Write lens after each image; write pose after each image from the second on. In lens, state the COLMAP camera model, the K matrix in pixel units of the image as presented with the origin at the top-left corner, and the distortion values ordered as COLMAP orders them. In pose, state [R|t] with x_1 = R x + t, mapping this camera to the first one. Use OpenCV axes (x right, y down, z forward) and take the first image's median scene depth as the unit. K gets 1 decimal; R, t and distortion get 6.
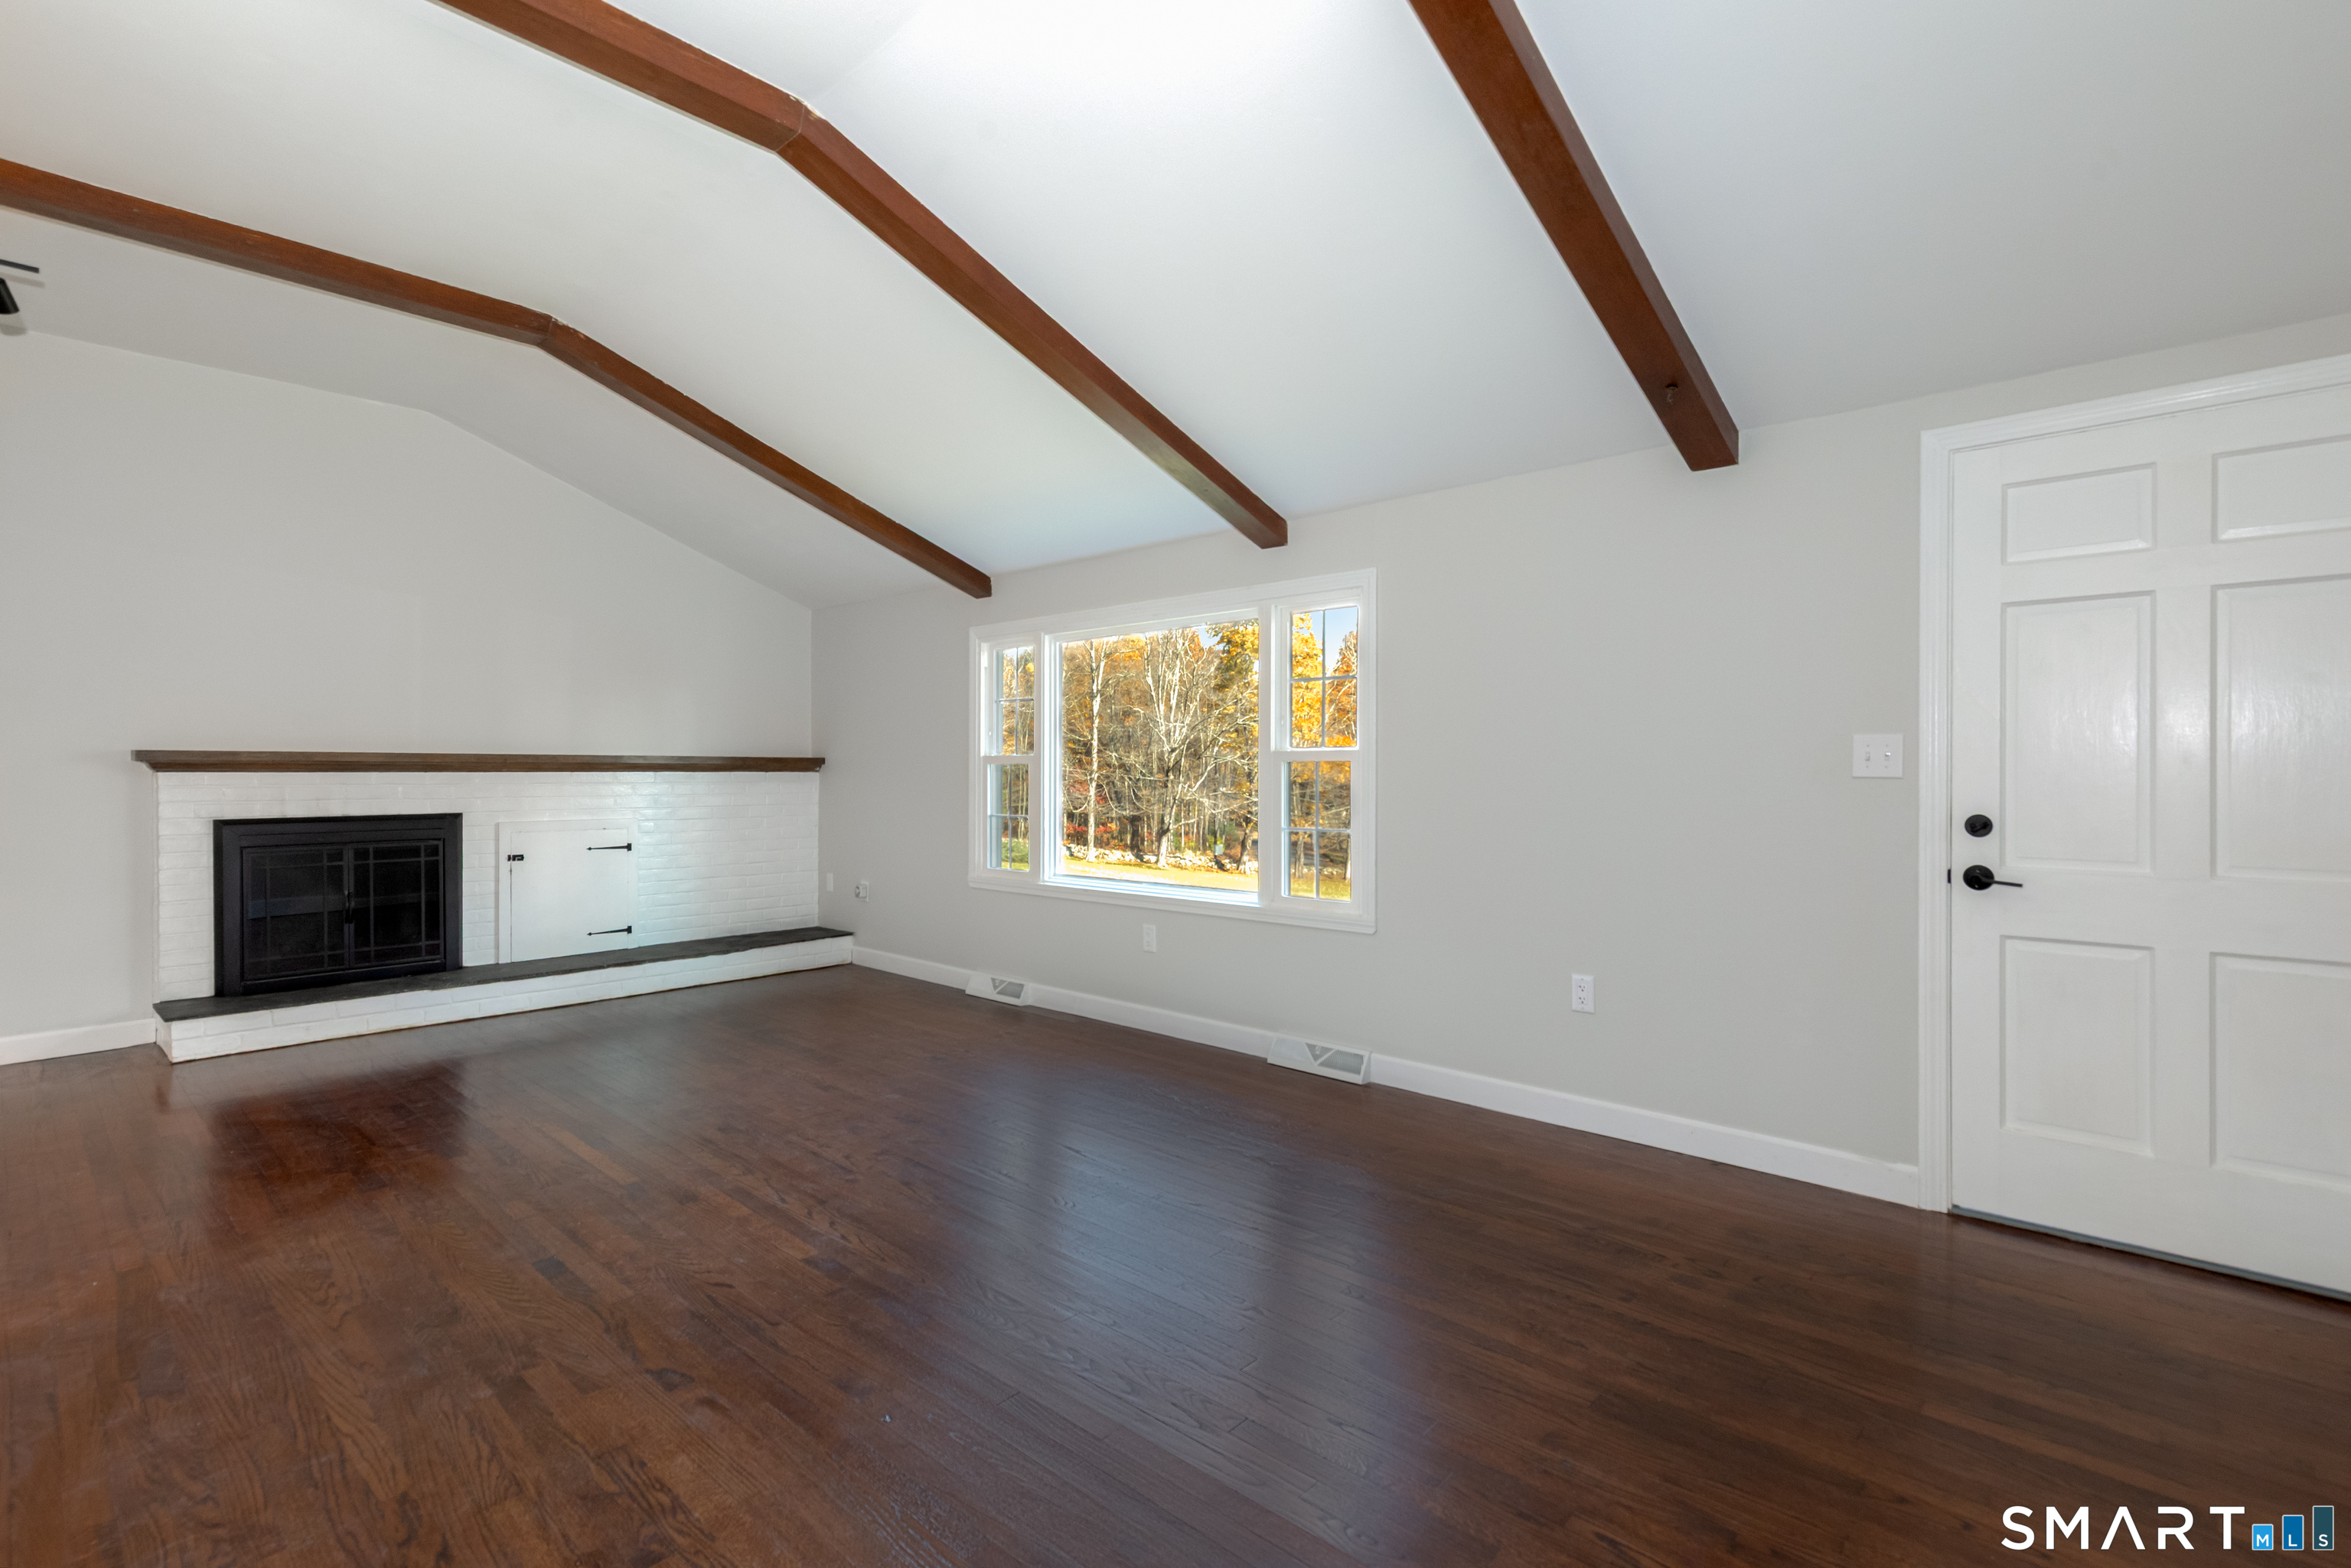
lens RADIAL K [[1093.1, 0, 1184.0], [0, 1093.1, 761.5], [0, 0, 1]] dist [0.009111, 0.000090]
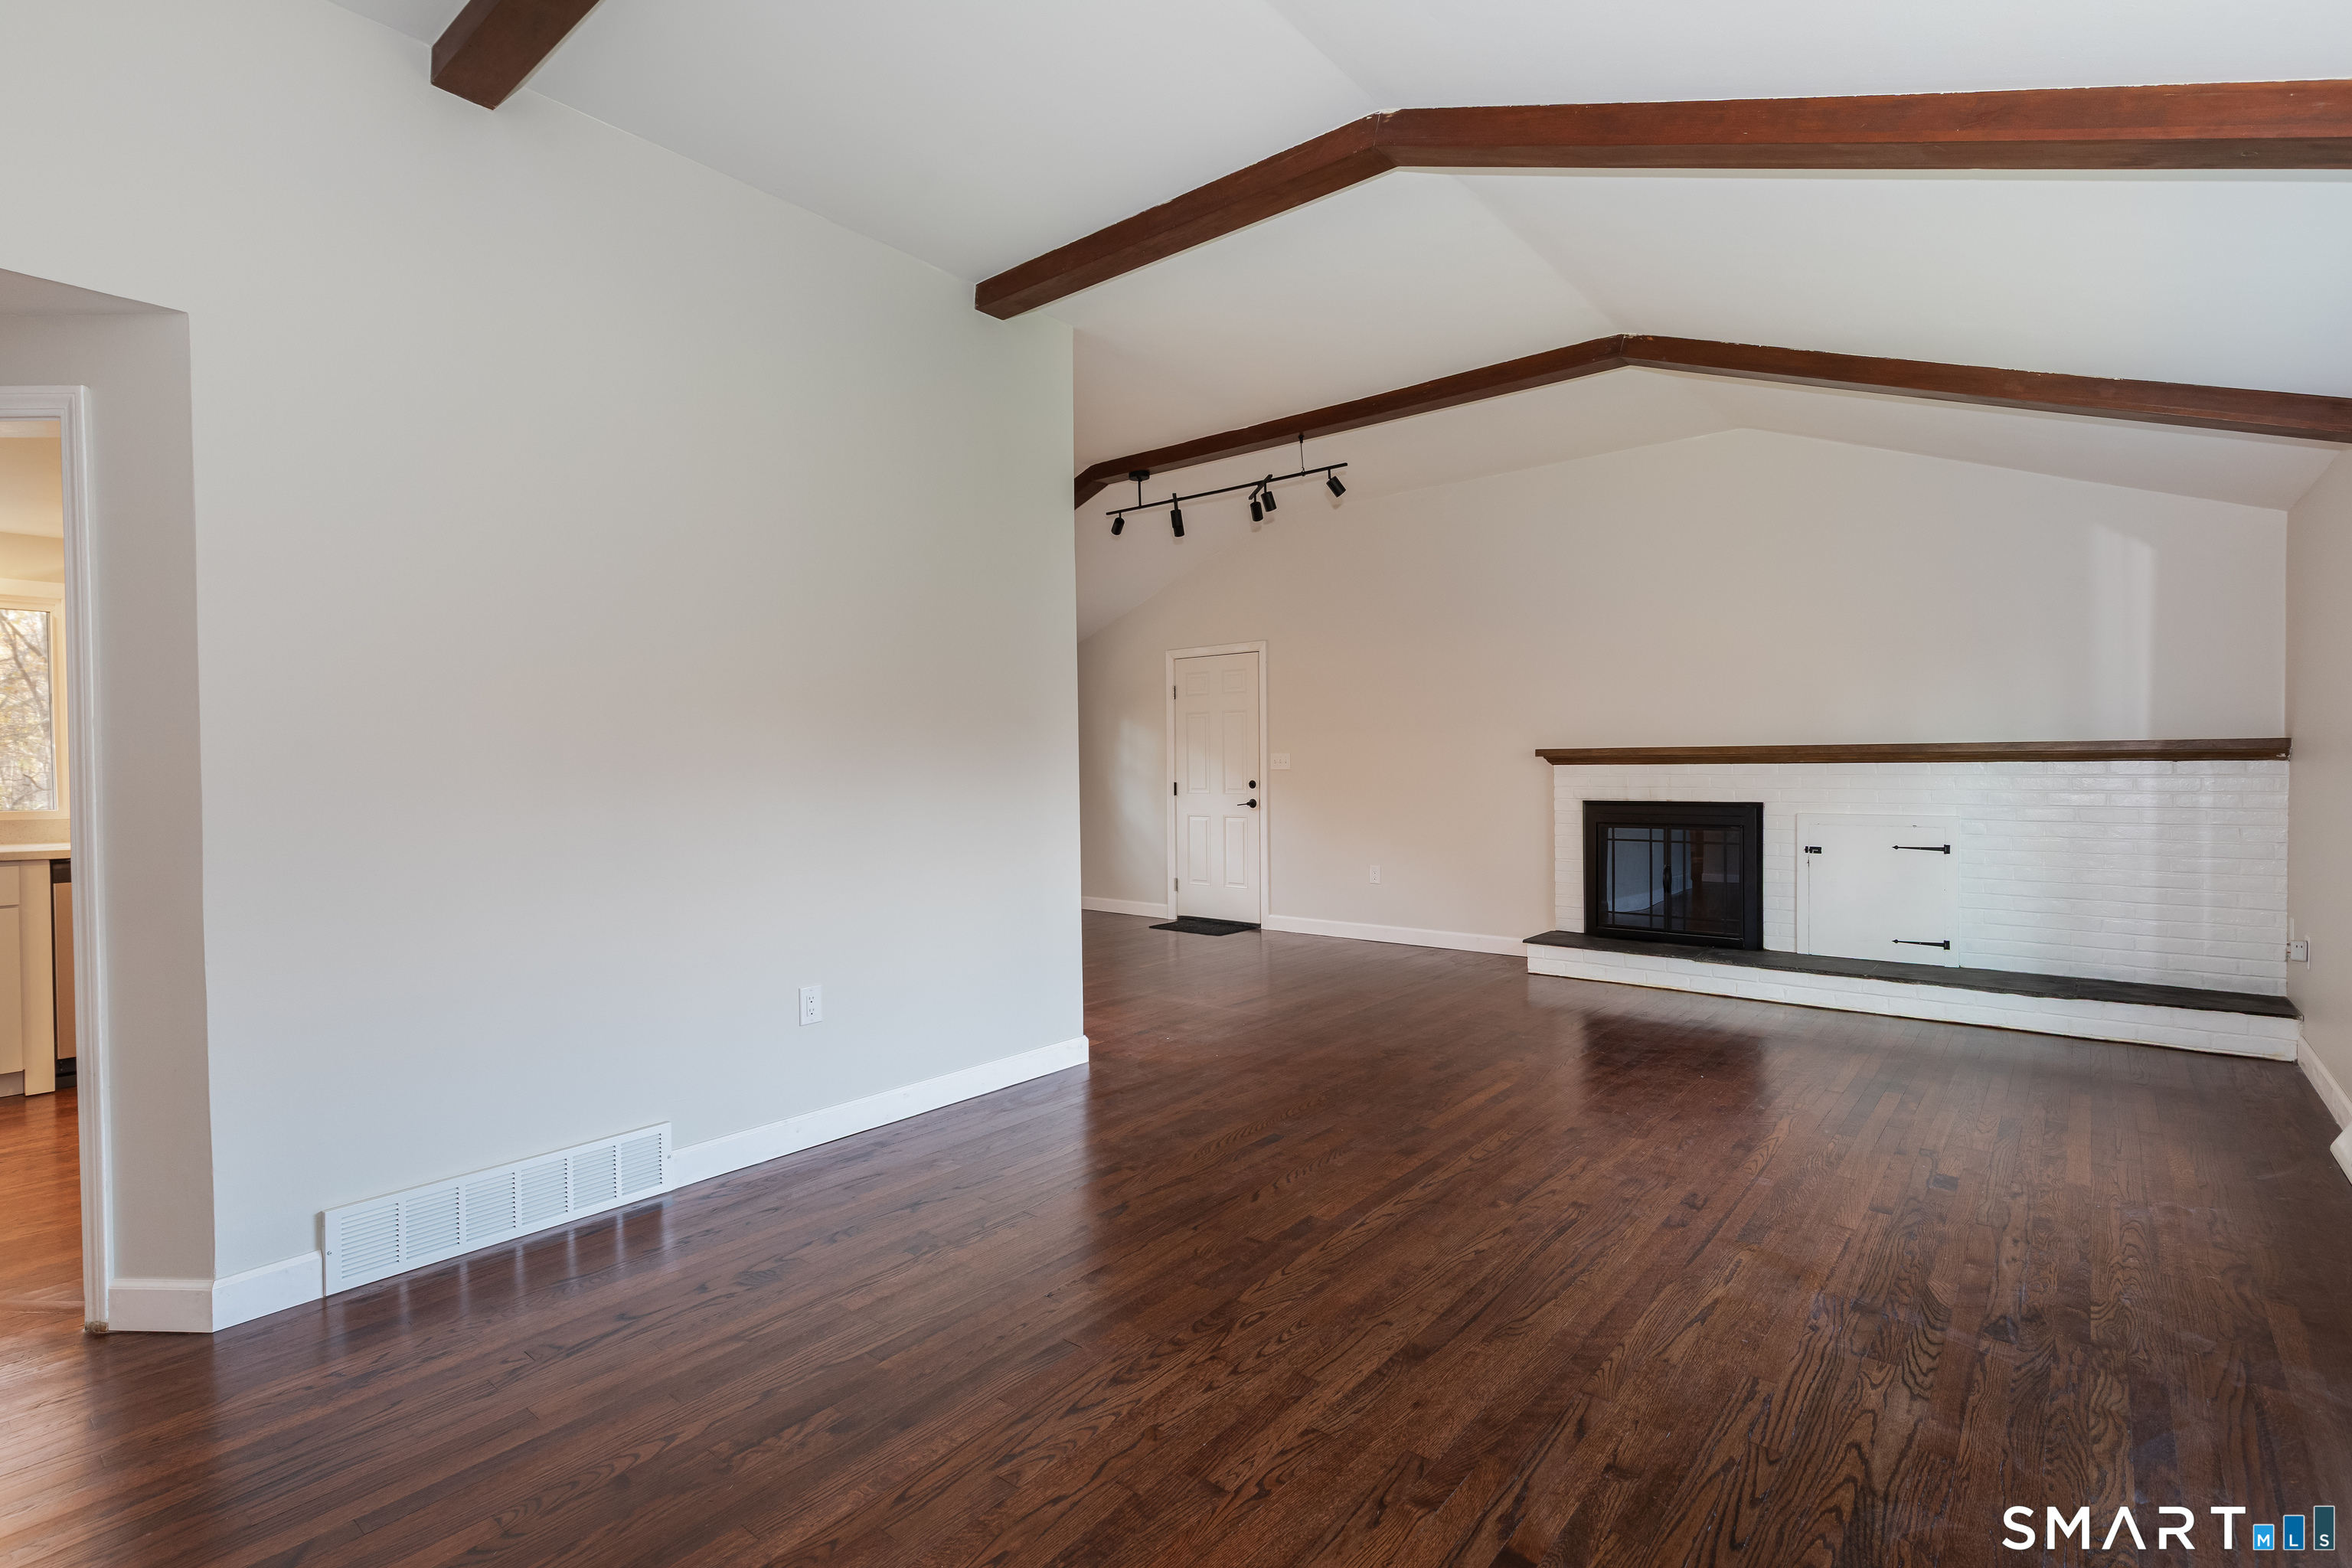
lens RADIAL K [[1078.0, 0, 1181.8], [0, 1078.0, 777.1], [0, 0, 1]] dist [0.000029, -0.000182]
pose [[0.056420, 0.010984, -0.998347, 0.422552], [0.016274, 0.999797, 0.011920, 0.001777], [0.998274, -0.016920, 0.056229, 0.488184]]
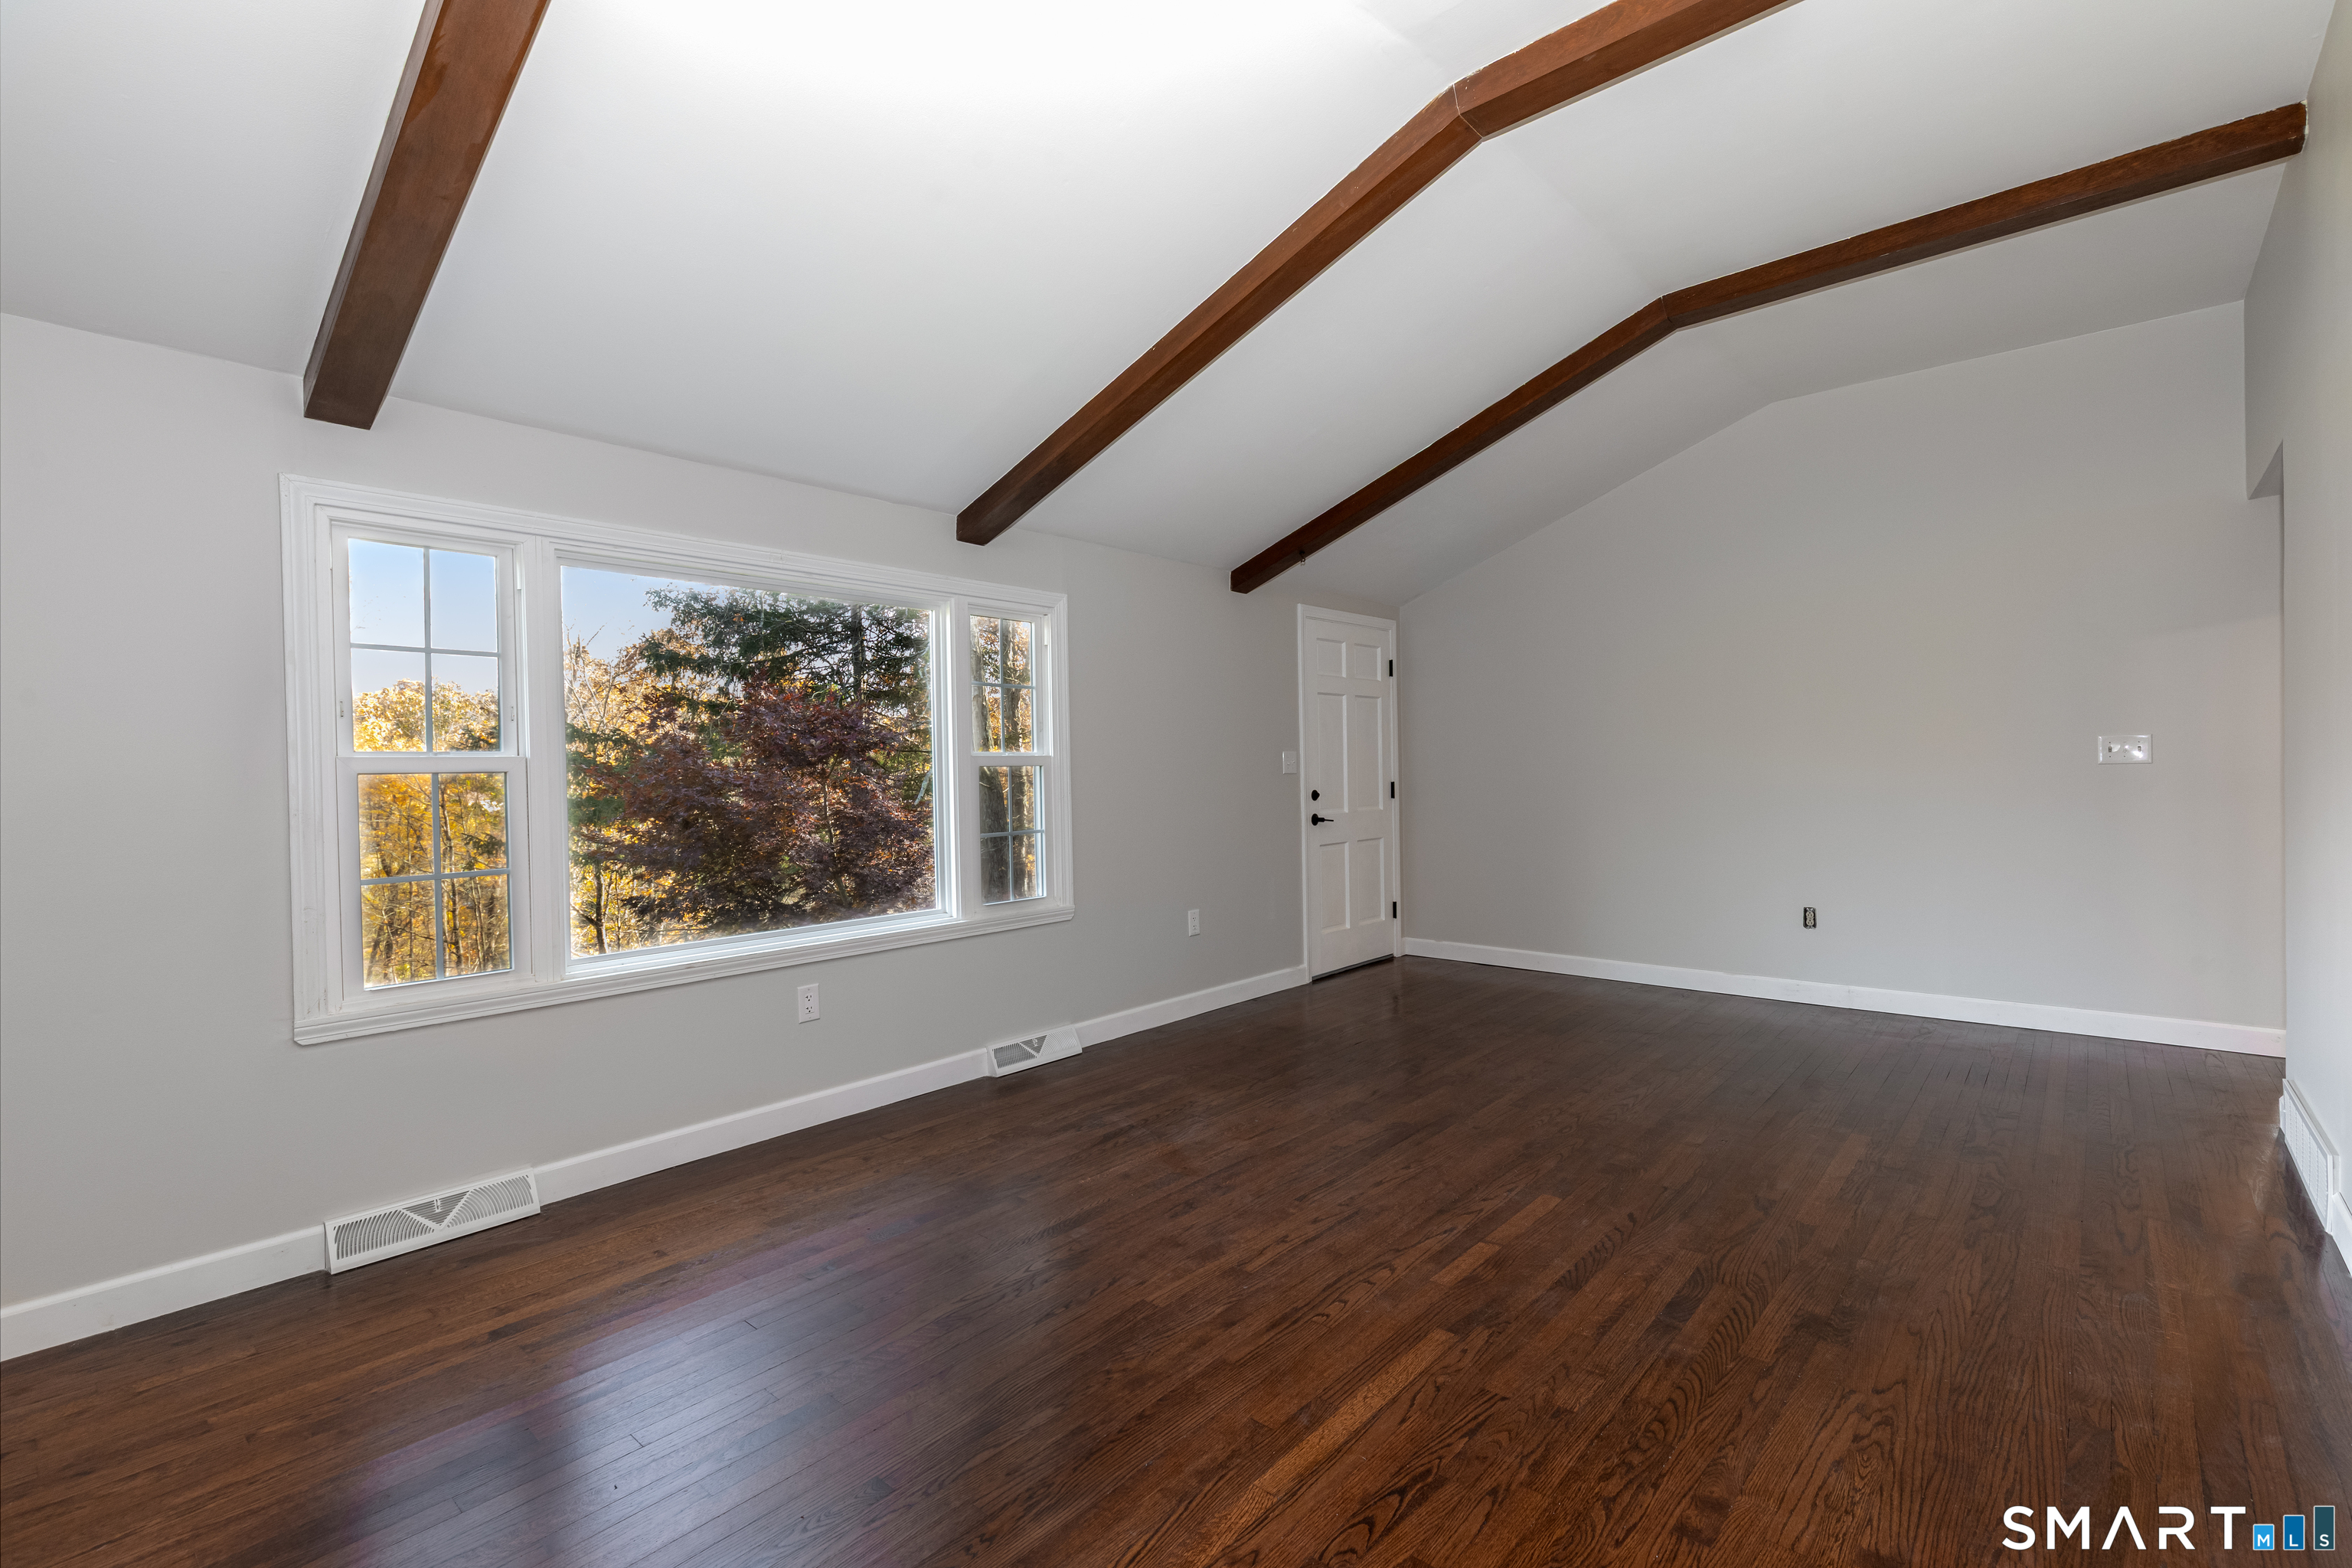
lens RADIAL K [[1057.4, 0, 1176.0], [0, 1057.4, 784.0], [0, 0, 1]] dist [0.007616, -0.000200]
pose [[-0.024532, -0.012920, 0.999616, -0.851193], [0.012633, 0.999833, 0.013233, 0.003758], [-0.999619, 0.012952, -0.024364, 0.846447]]
